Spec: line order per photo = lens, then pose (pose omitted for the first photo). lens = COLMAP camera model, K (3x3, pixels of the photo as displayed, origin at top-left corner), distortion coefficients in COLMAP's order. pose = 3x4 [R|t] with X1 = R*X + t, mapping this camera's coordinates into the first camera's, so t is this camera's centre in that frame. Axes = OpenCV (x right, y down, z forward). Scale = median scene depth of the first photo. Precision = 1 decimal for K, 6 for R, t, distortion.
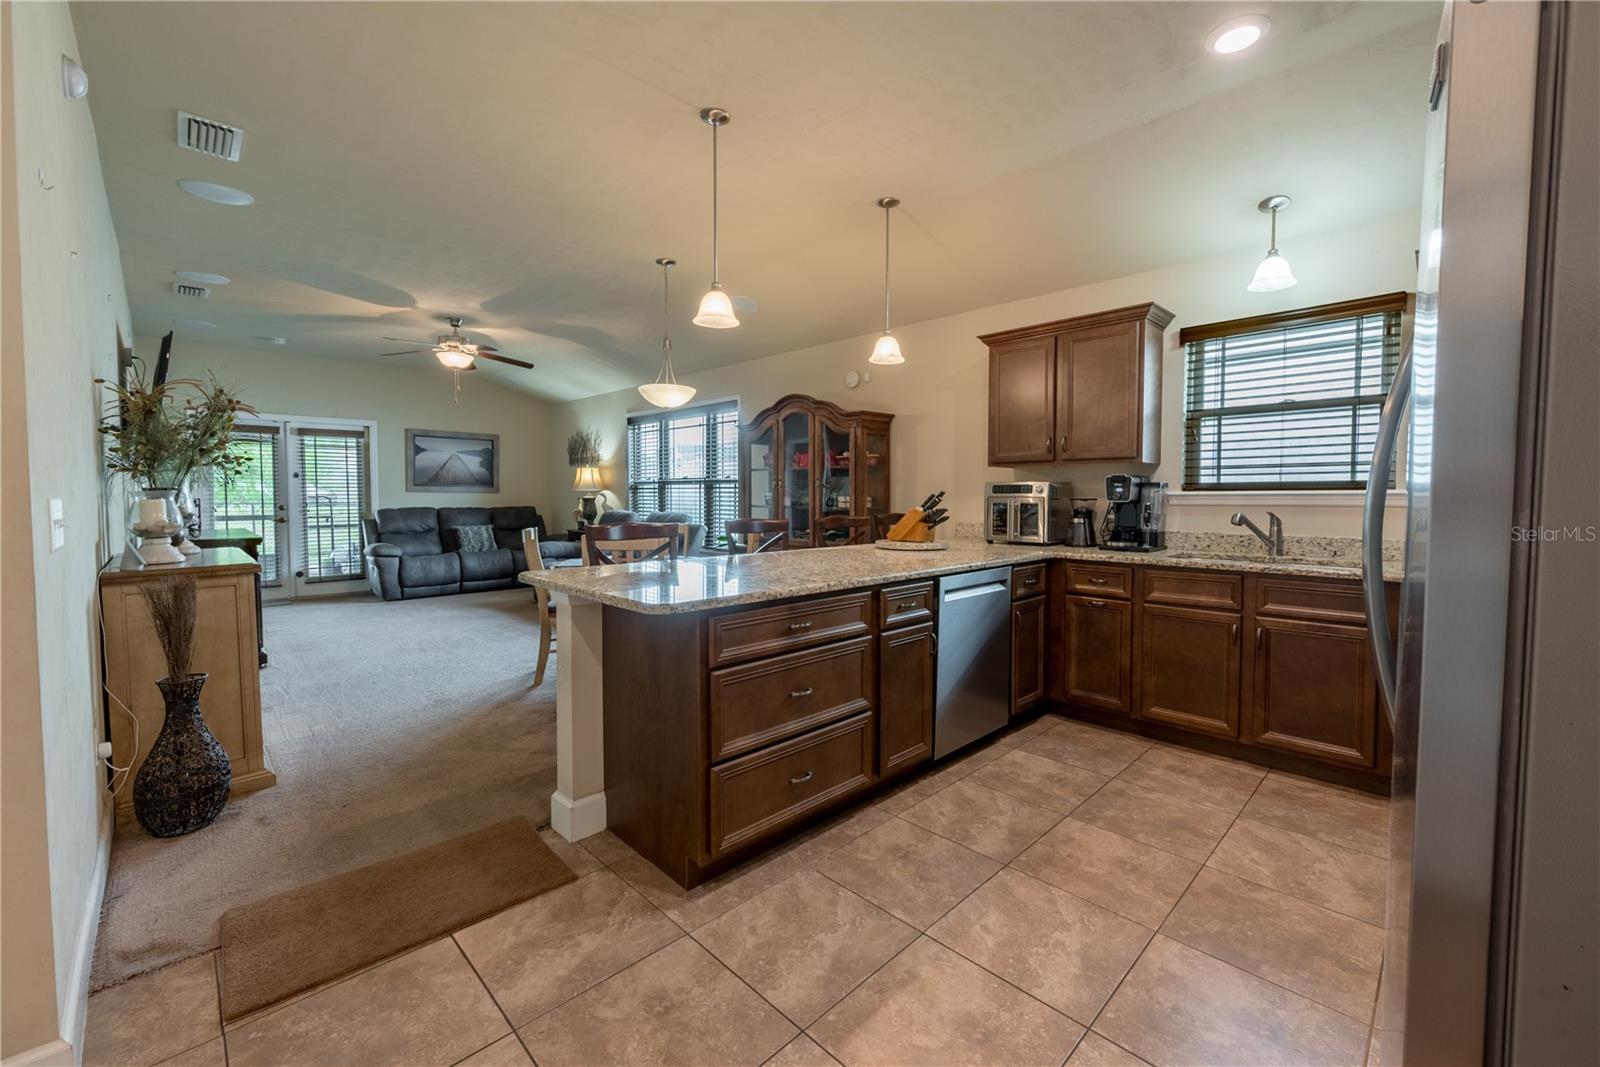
lens RADIAL K [[651.8, 0, 823.9], [0, 651.8, 517.8], [0, 0, 1]] dist [-0.000482, -0.000458]
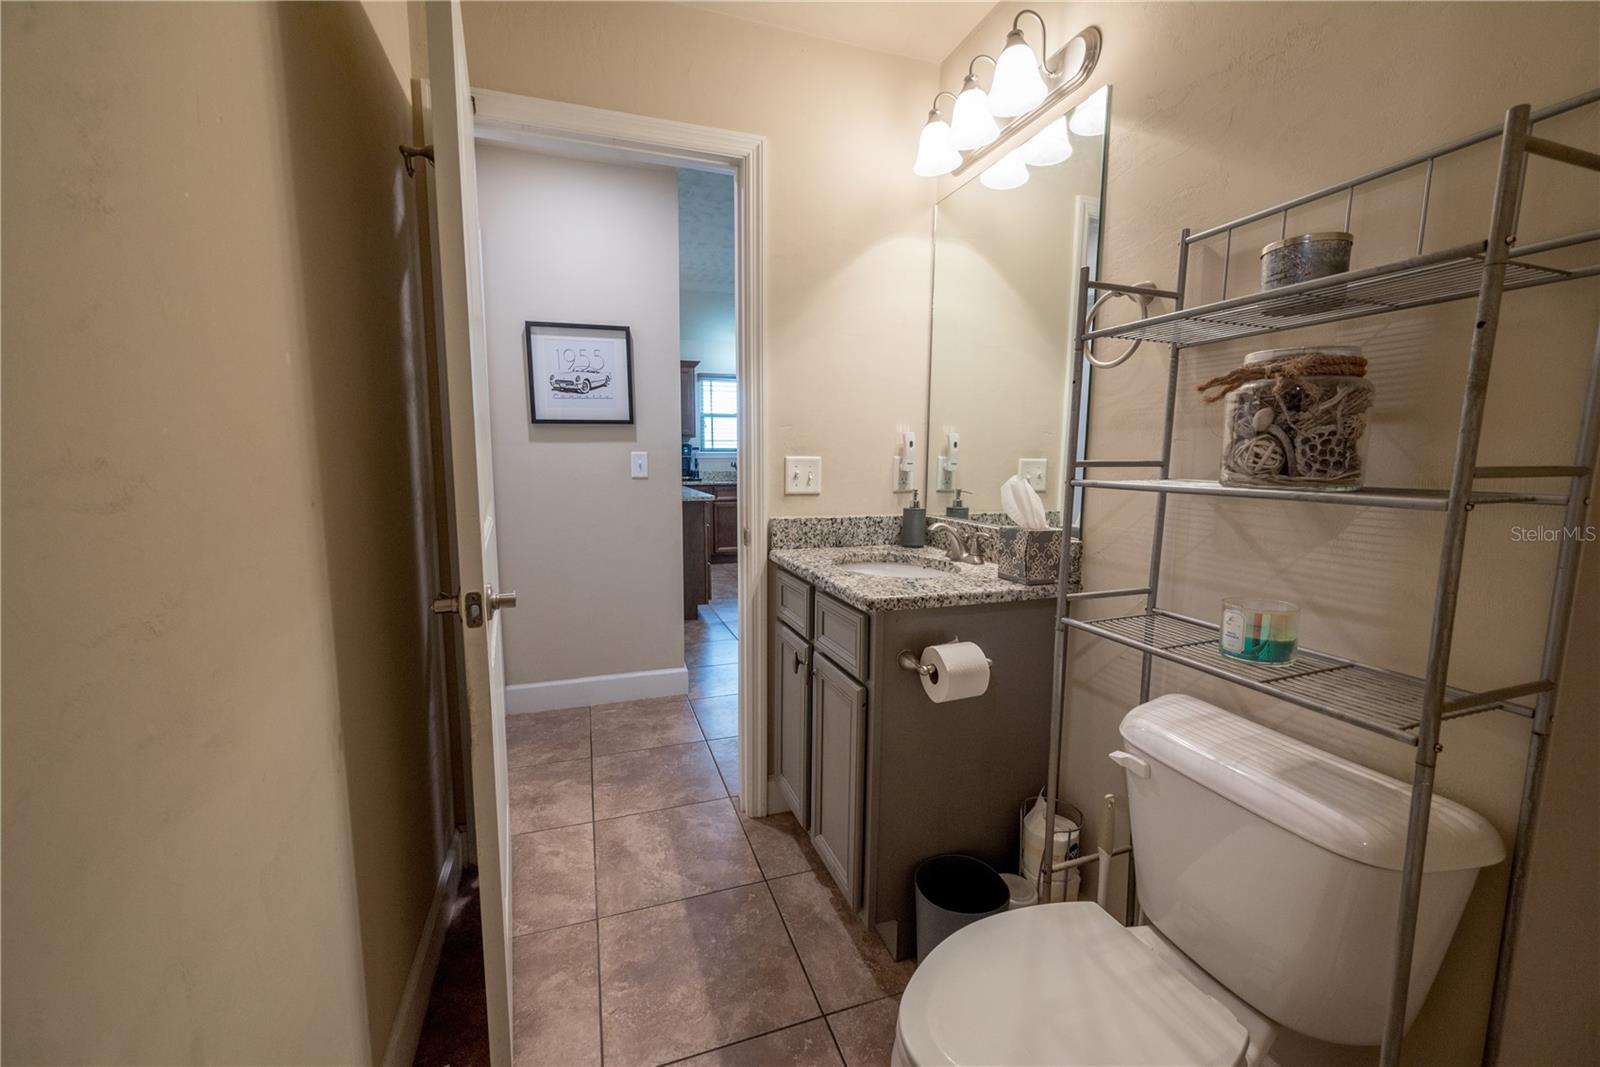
lens RADIAL K [[633.3, 0, 800.0], [0, 633.3, 533.5], [0, 0, 1]] dist [-0.000365, -0.000217]
pose [[0.445858, -0.111619, 0.888117, -1.109894], [0.029923, 0.993499, 0.109841, 0.006378], [-0.894603, -0.022399, 0.446300, -0.199274]]
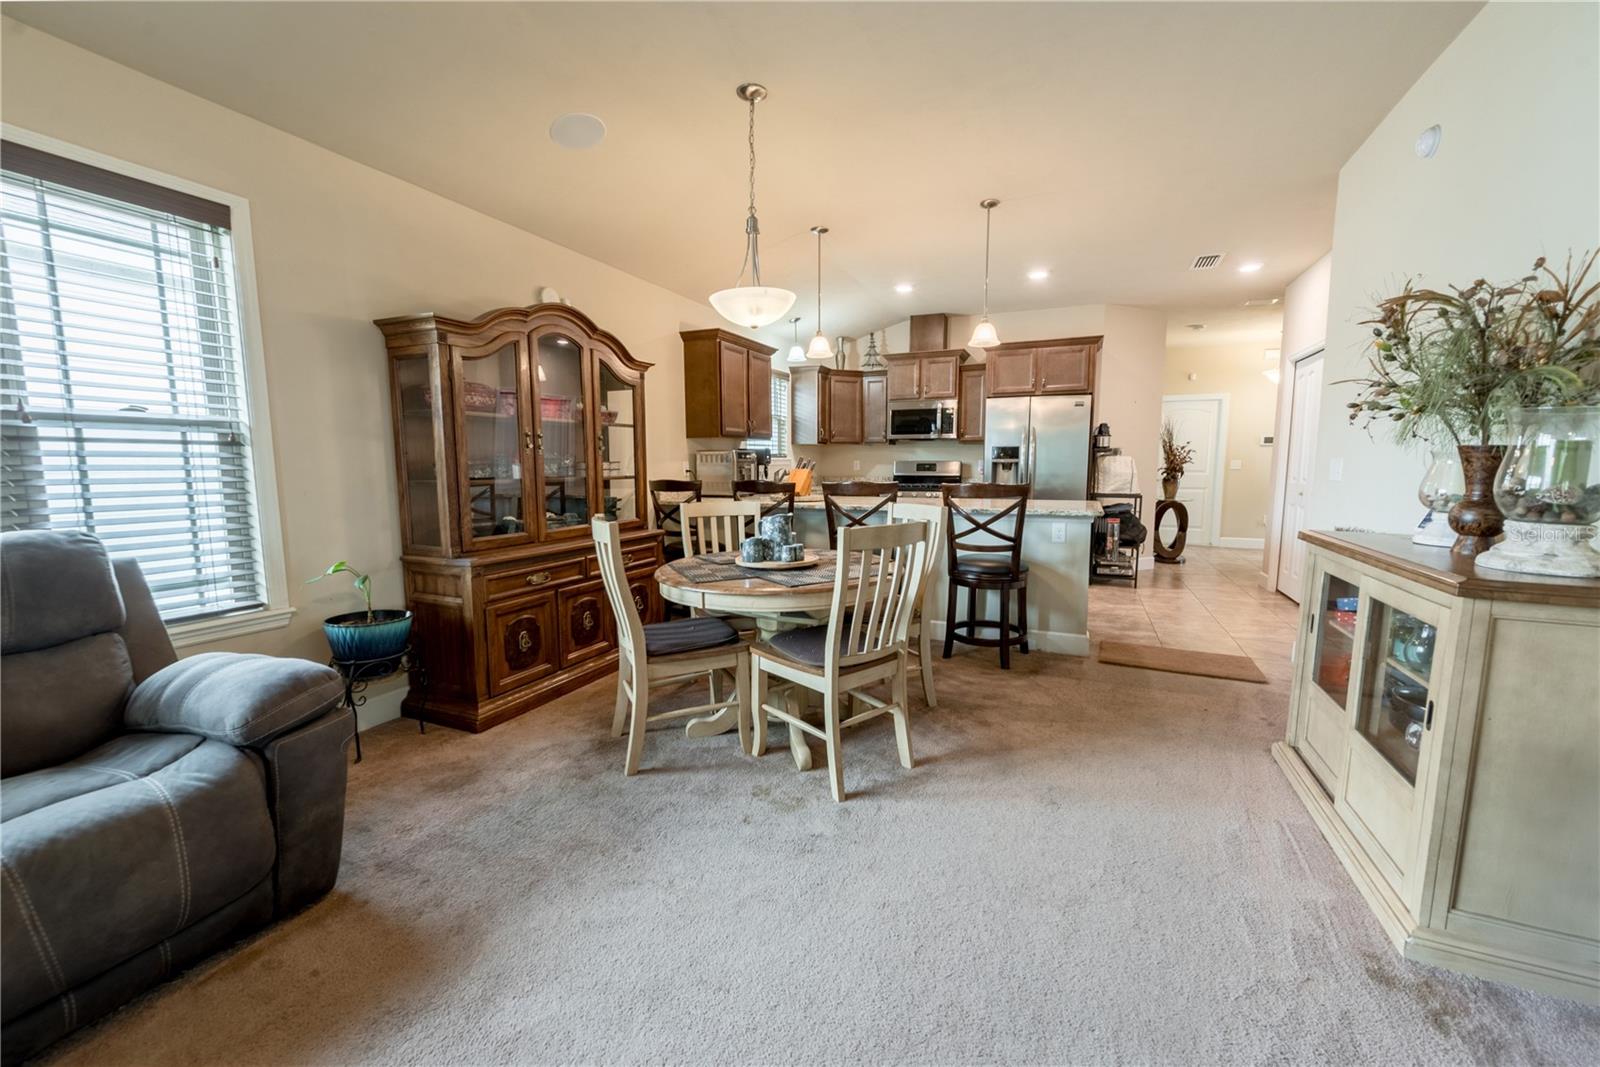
lens RADIAL K [[629.3, 0, 806.6], [0, 629.3, 535.8], [0, 0, 1]] dist [0.000375, -0.000019]
pose [[-0.361838, -0.111183, 0.925587, -1.015570], [0.035307, 0.990516, 0.132784, -0.049796], [-0.931572, 0.080726, -0.354481, 1.392729]]
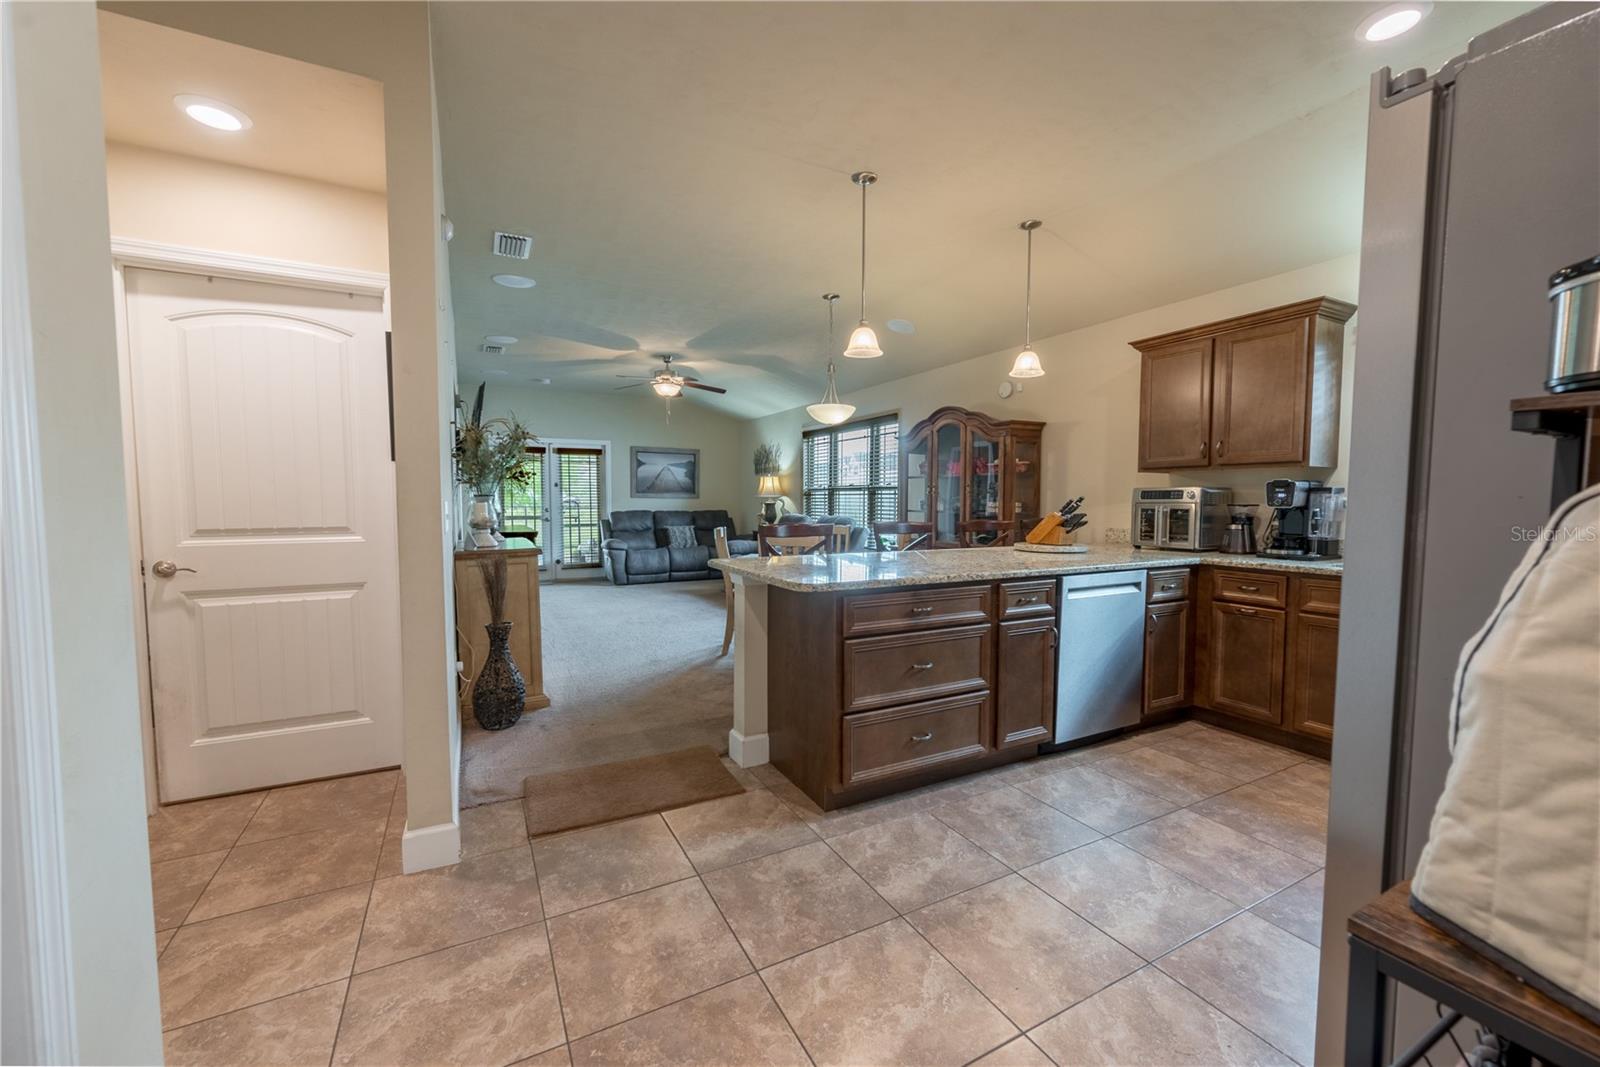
lens RADIAL K [[633.3, 0, 800.0], [0, 633.3, 533.5], [0, 0, 1]] dist [-0.000365, -0.000217]
pose [[0.953154, 0.017005, -0.302008, 0.056621], [-0.012123, 0.999764, 0.018032, 0.004716], [0.302243, -0.013526, 0.953135, -0.096913]]
